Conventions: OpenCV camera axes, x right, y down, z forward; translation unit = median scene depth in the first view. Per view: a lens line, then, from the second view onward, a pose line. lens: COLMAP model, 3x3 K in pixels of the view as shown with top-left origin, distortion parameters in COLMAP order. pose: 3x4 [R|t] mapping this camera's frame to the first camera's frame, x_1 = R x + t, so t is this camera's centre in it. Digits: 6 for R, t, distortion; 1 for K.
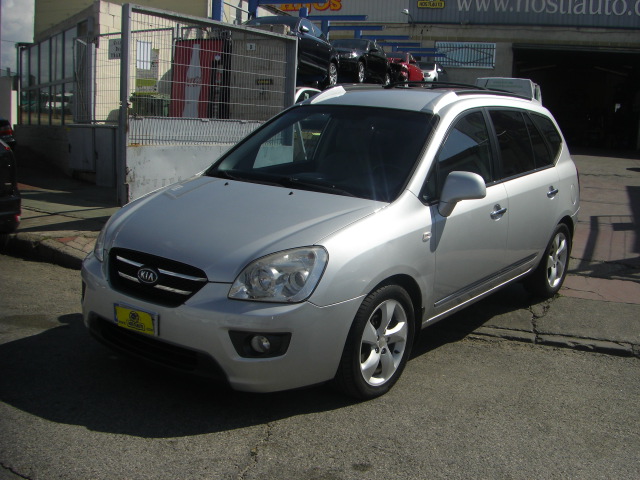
lens RADIAL K [[717.0, 0, 352.6], [0, 717.0, 267.6], [0, 0, 1]] dist [-0.179588, 0.102608]
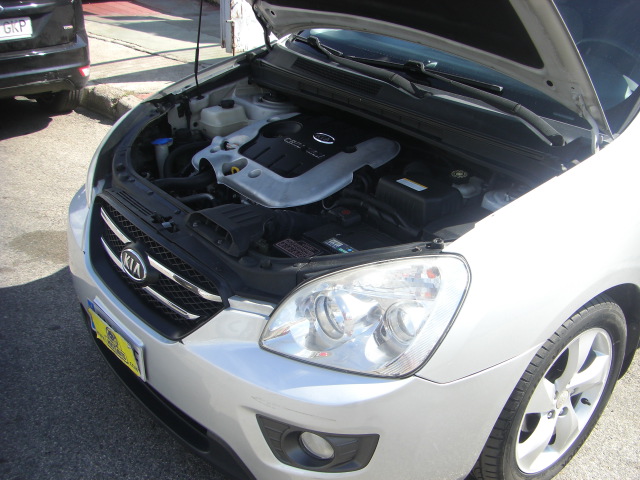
lens RADIAL K [[717.0, 0, 352.6], [0, 717.0, 267.6], [0, 0, 1]] dist [-0.179588, 0.102608]
pose [[0.971493, 0.097820, -0.215944, -0.008509], [-0.039328, 0.964779, 0.260107, -0.133303], [0.233782, -0.244199, 0.941123, 0.525894]]
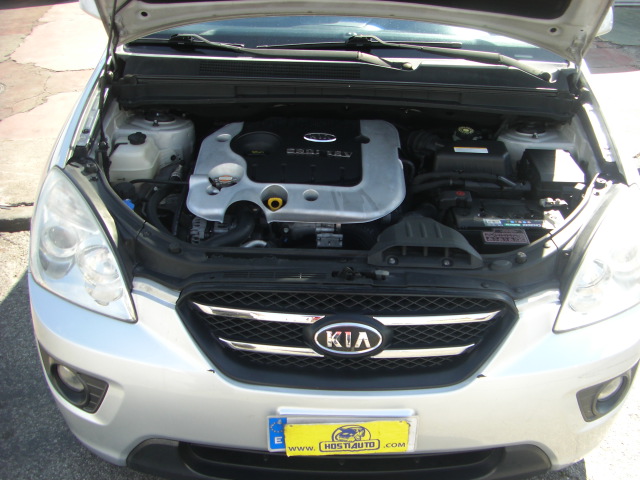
lens RADIAL K [[717.0, 0, 352.6], [0, 717.0, 267.6], [0, 0, 1]] dist [-0.179588, 0.102608]
pose [[0.807769, -0.317167, 0.496904, -0.492374], [0.134099, 0.919691, 0.369034, -0.191922], [-0.574044, -0.231460, 0.785430, 0.656126]]
